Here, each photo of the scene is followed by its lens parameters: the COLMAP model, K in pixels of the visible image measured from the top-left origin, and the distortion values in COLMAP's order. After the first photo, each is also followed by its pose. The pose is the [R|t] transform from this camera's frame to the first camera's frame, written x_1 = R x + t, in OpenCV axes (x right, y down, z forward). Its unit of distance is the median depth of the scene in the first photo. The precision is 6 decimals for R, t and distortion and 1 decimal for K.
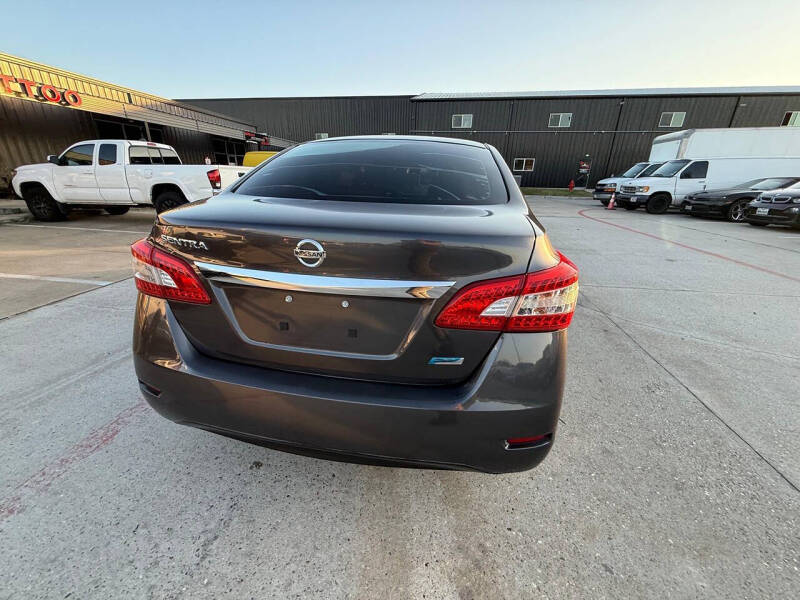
lens RADIAL K [[317.7, 0, 397.1], [0, 317.7, 302.2], [0, 0, 1]] dist [-0.000849, 0.000323]
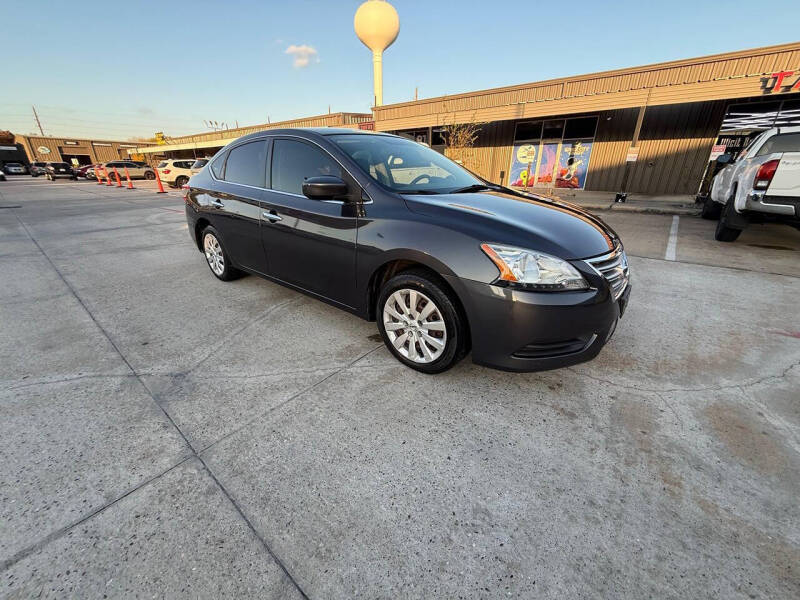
lens RADIAL K [[319.4, 0, 395.7], [0, 319.4, 299.7], [0, 0, 1]] dist [0.000482, -0.000395]
pose [[-0.511517, 0.301344, -0.804700, 1.809228], [-0.327578, 0.797380, 0.506832, -1.178255], [0.794382, 0.522855, -0.309159, 3.229233]]
